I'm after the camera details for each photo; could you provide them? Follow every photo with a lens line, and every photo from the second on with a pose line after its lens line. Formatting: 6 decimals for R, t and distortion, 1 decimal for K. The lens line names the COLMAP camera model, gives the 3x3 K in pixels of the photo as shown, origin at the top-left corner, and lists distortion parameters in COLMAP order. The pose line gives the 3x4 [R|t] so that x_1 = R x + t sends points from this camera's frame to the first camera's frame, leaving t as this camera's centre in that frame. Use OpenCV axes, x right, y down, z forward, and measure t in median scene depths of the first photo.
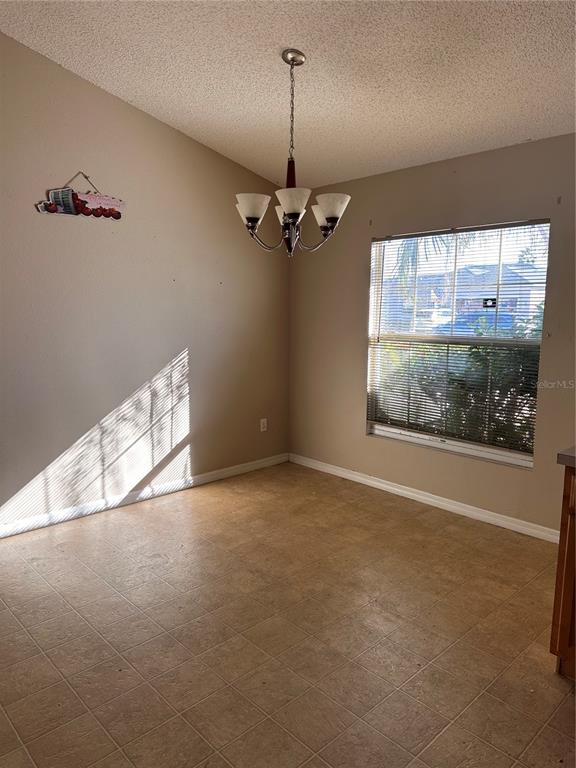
lens RADIAL K [[532.4, 0, 288.0], [0, 532.4, 384.0], [0, 0, 1]] dist [0.003246, -0.045564]
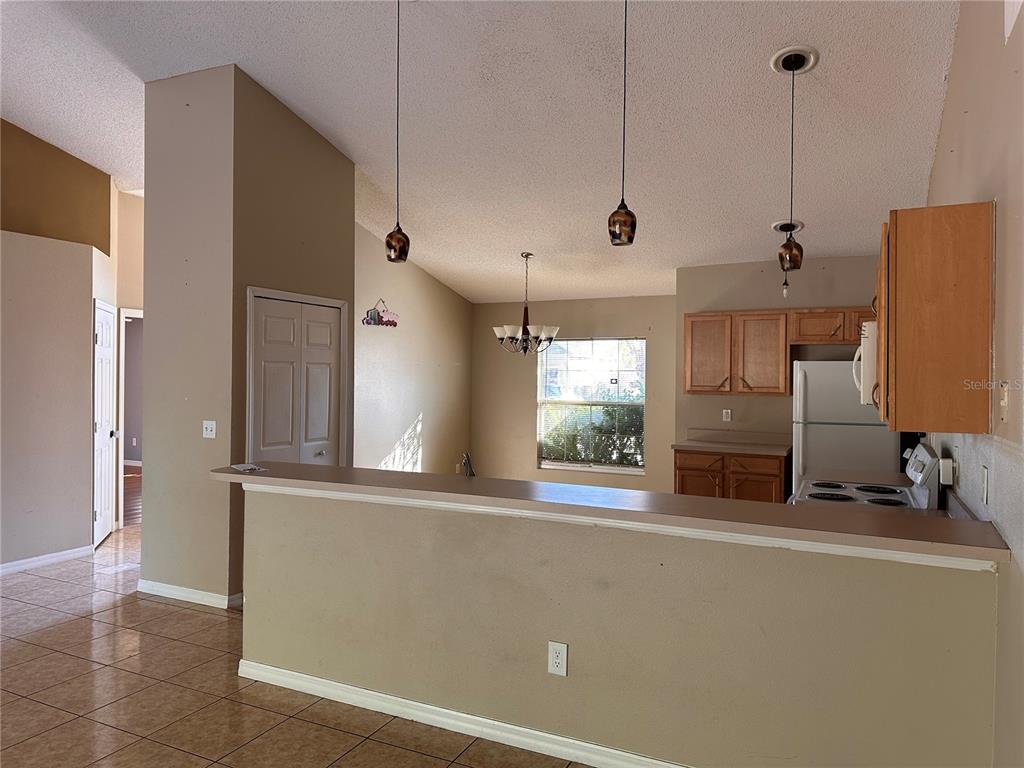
lens RADIAL K [[709.9, 0, 512.0], [0, 709.9, 384.0], [0, 0, 1]] dist [0.003246, -0.045564]
pose [[0.933595, -0.001332, 0.358327, -0.723859], [0.048022, 0.991437, -0.121432, 0.114704], [-0.355097, 0.130576, 0.925665, -0.968769]]
